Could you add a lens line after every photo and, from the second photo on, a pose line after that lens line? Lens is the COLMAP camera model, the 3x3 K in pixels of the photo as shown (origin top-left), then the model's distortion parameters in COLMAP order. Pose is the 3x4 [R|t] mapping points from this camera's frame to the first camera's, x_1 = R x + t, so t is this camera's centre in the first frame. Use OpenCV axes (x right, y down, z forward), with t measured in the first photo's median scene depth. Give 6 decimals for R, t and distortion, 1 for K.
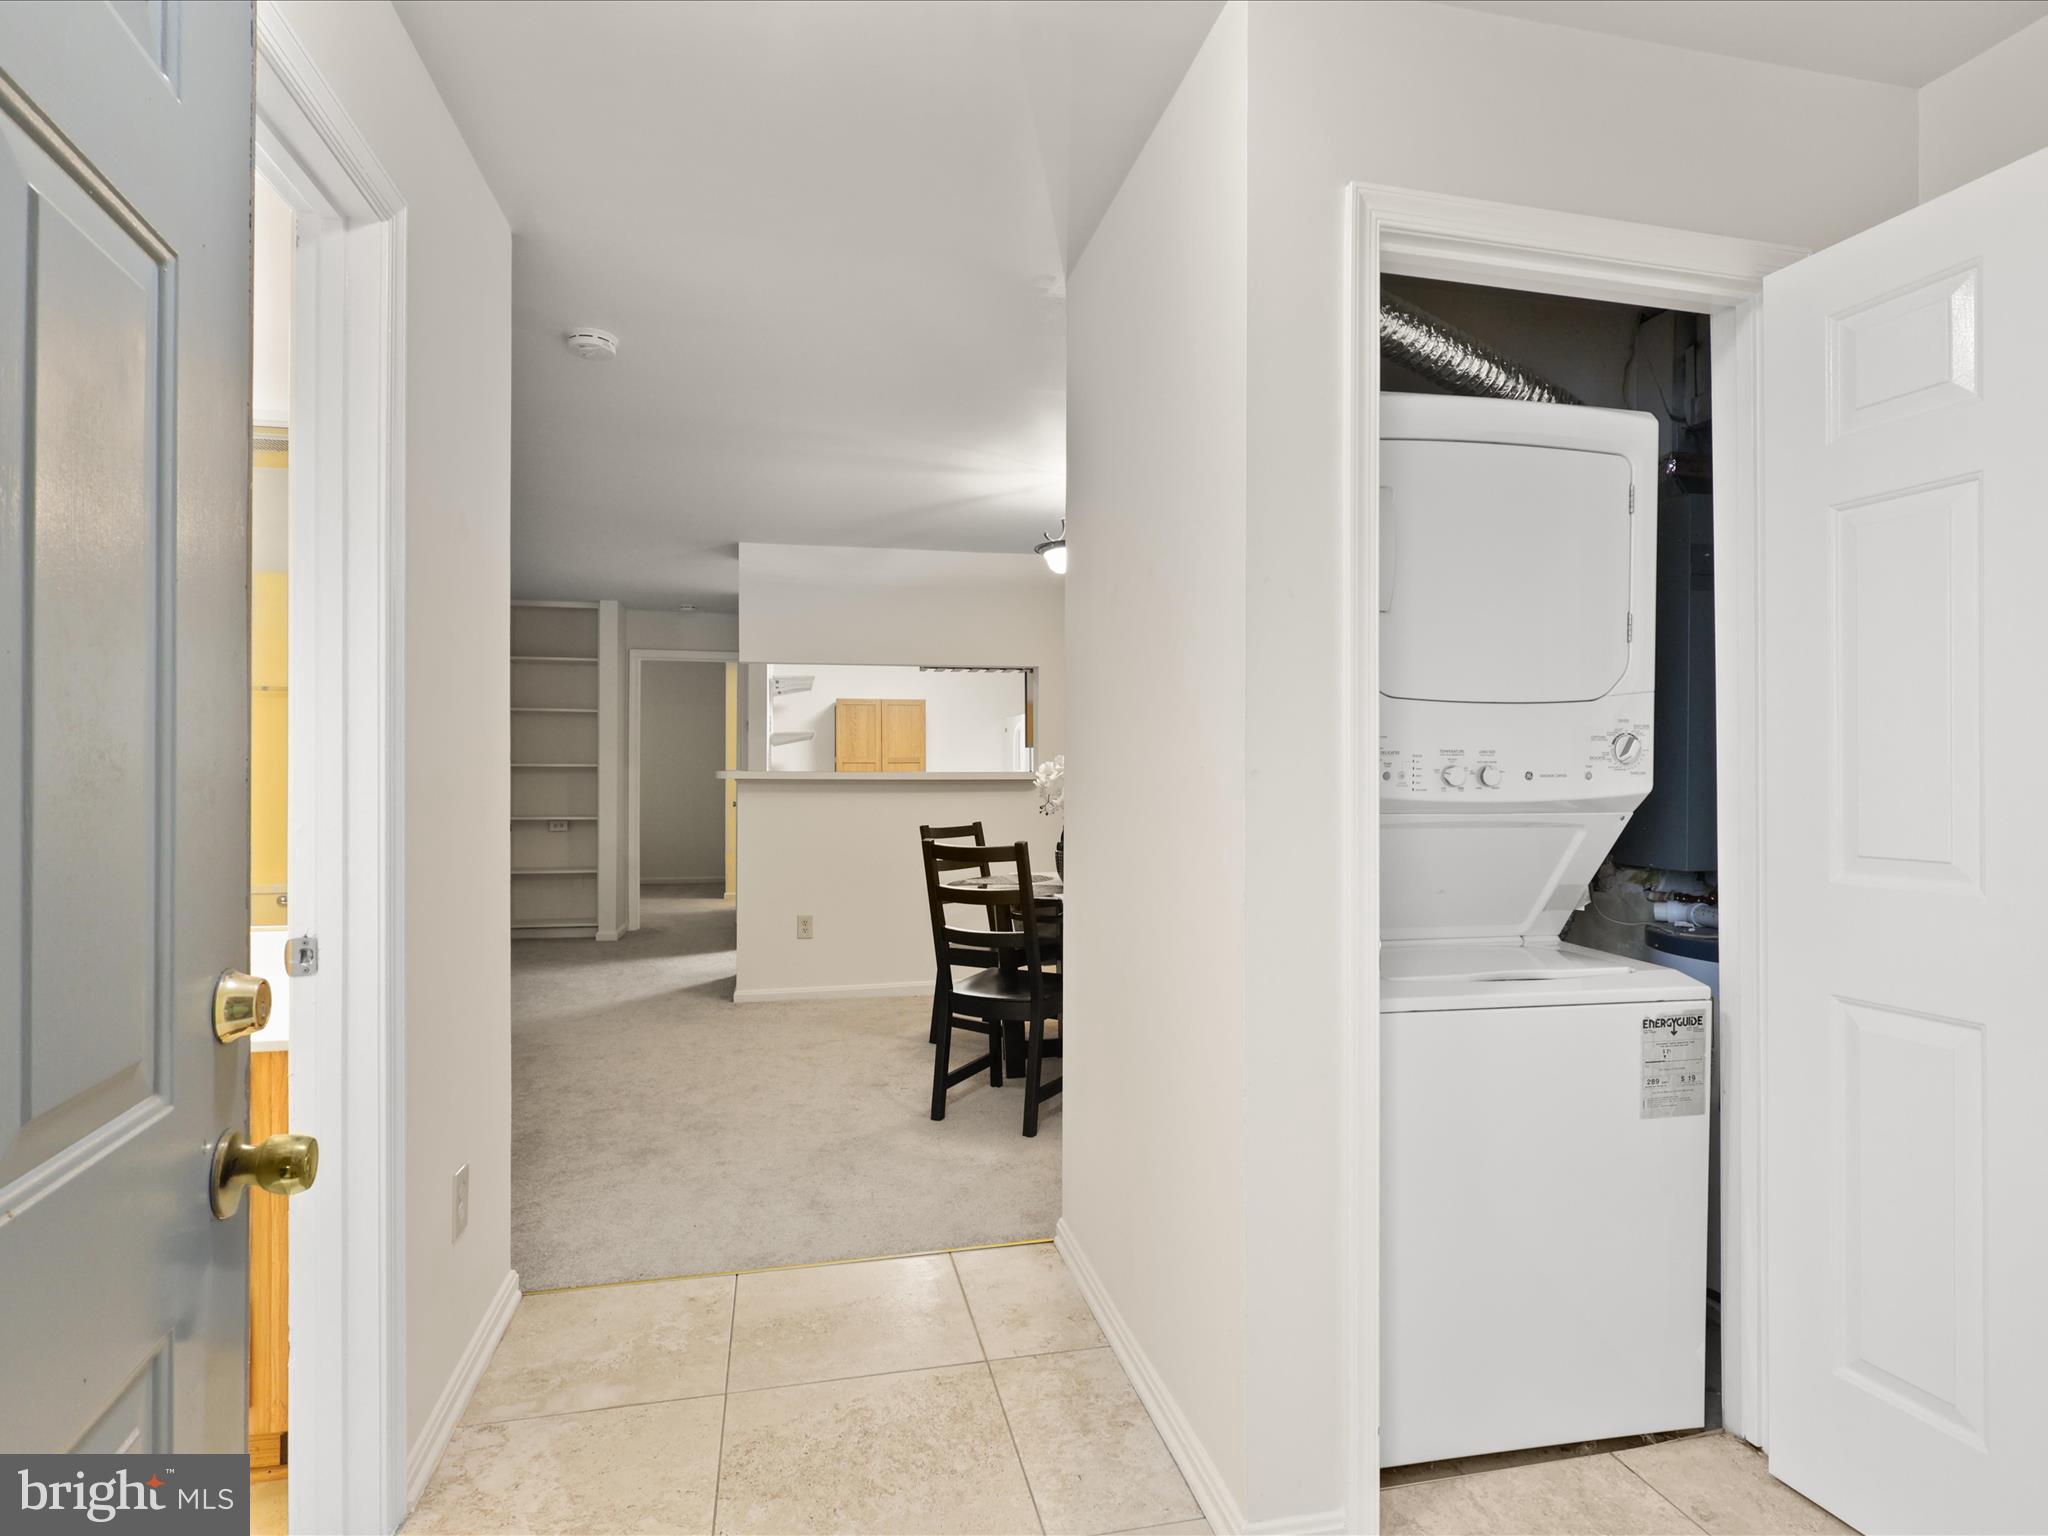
lens RADIAL K [[1073.1, 0, 1021.9], [0, 1073.1, 769.7], [0, 0, 1]] dist [-0.007702, 0.002057]
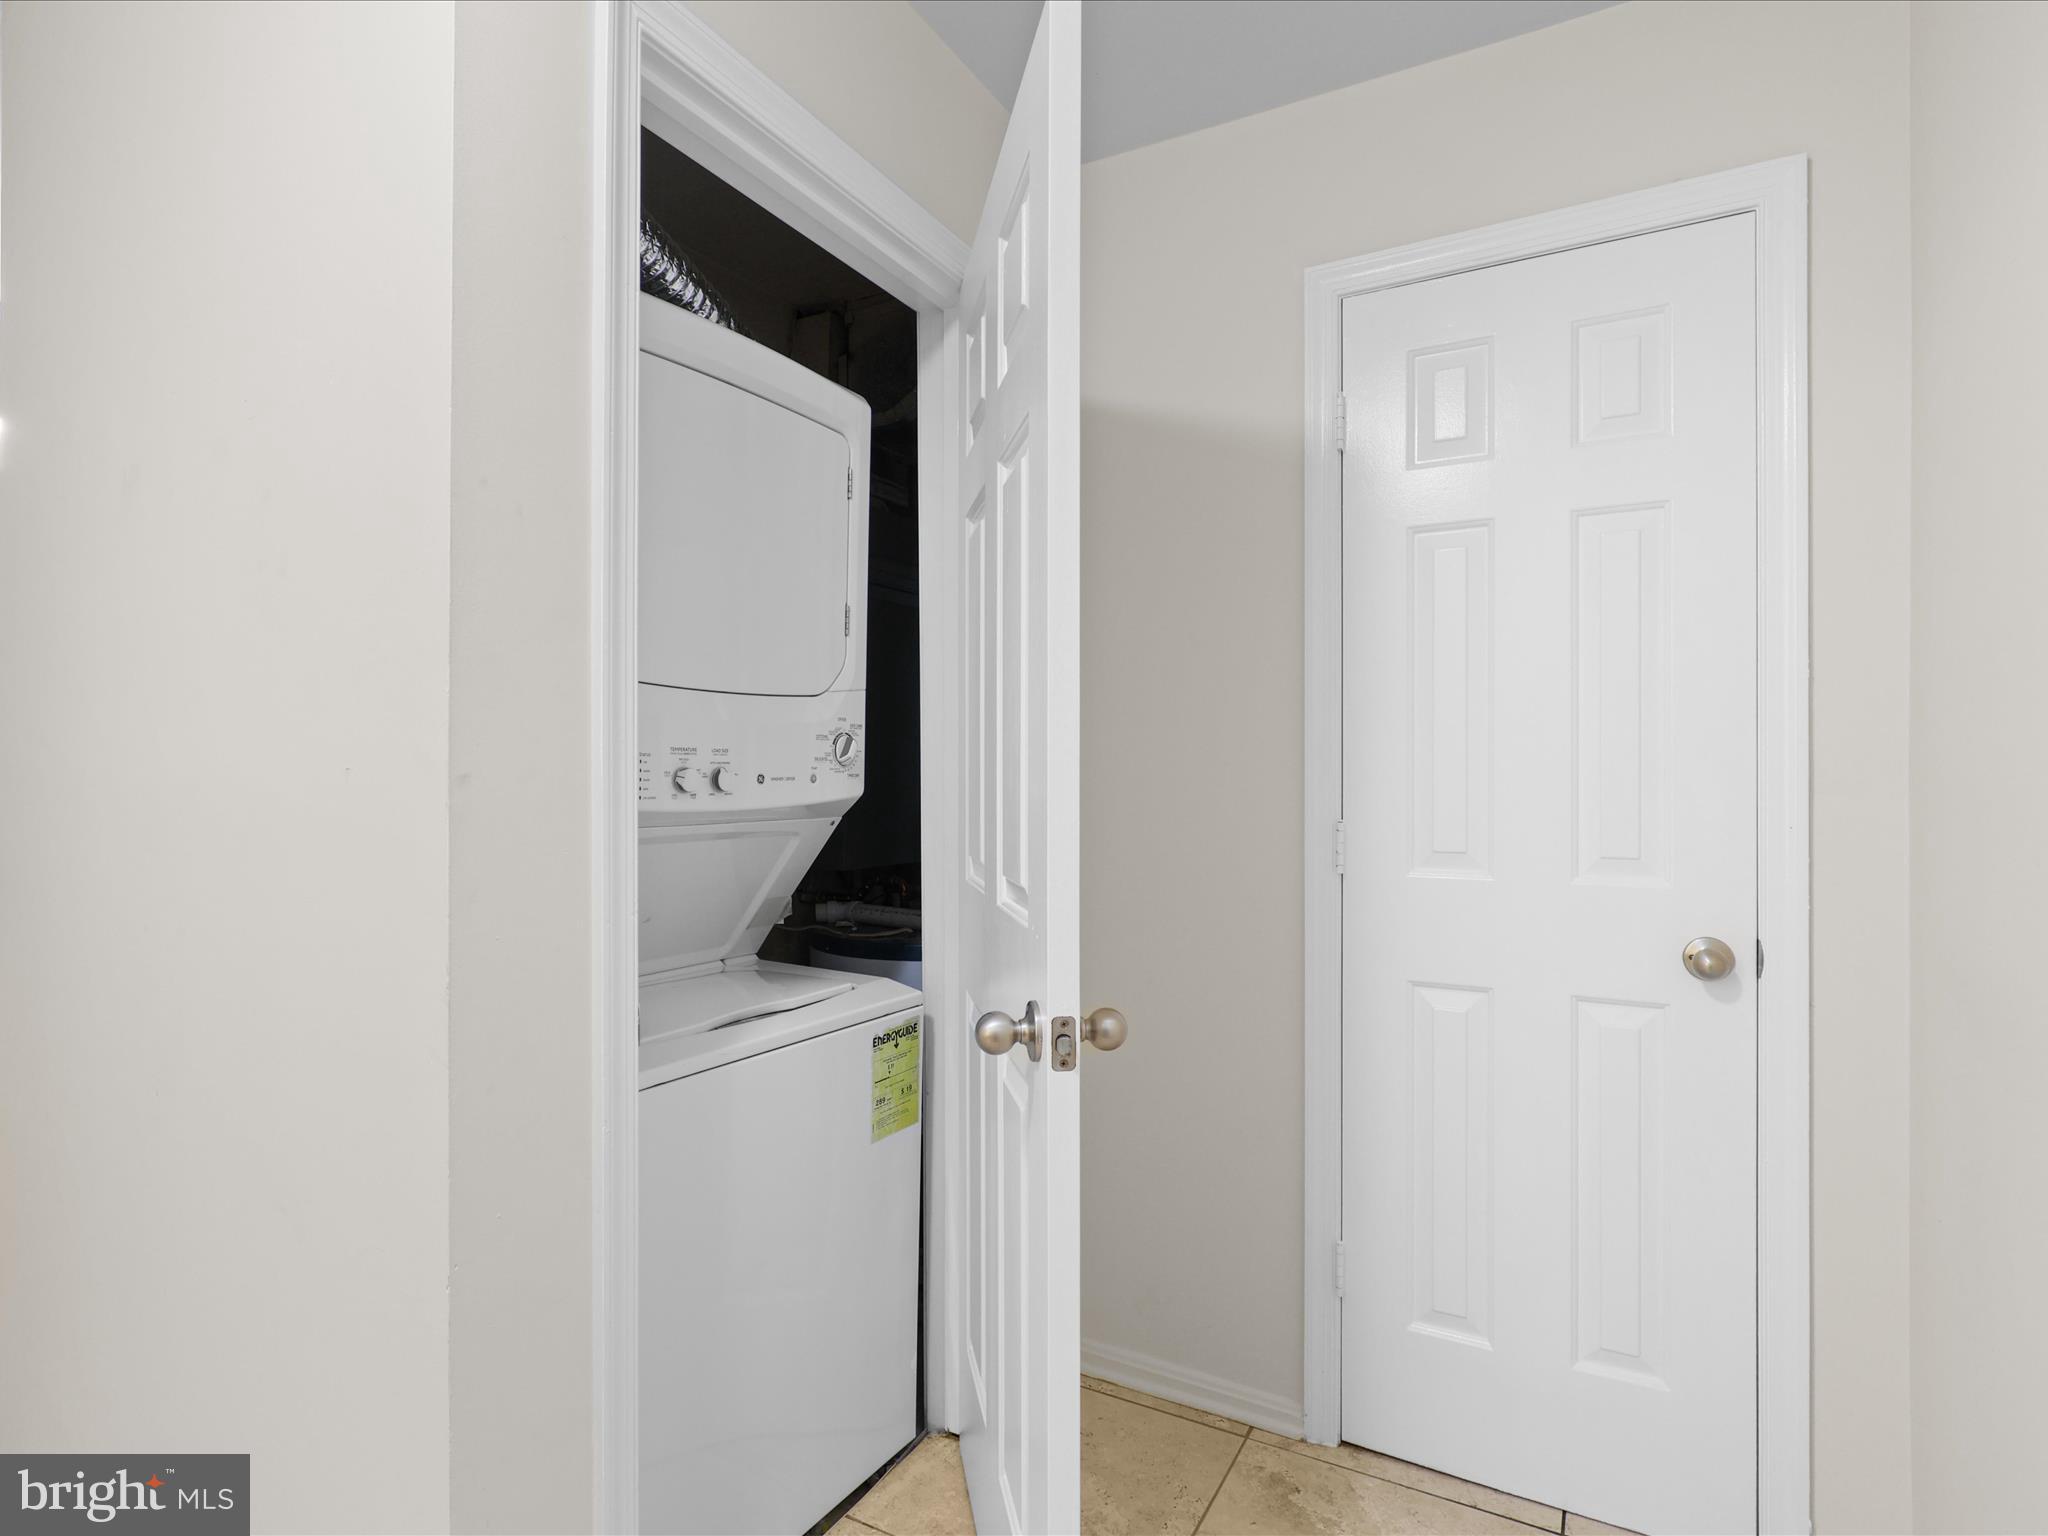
lens RADIAL K [[1073.1, 0, 1026.3], [0, 1073.1, 772.3], [0, 0, 1]] dist [-0.007702, 0.002057]
pose [[0.664128, -0.001272, 0.747618, -0.032879], [-0.001991, 0.999992, 0.003470, -0.003283], [-0.747616, -0.003793, 0.664120, 0.266352]]
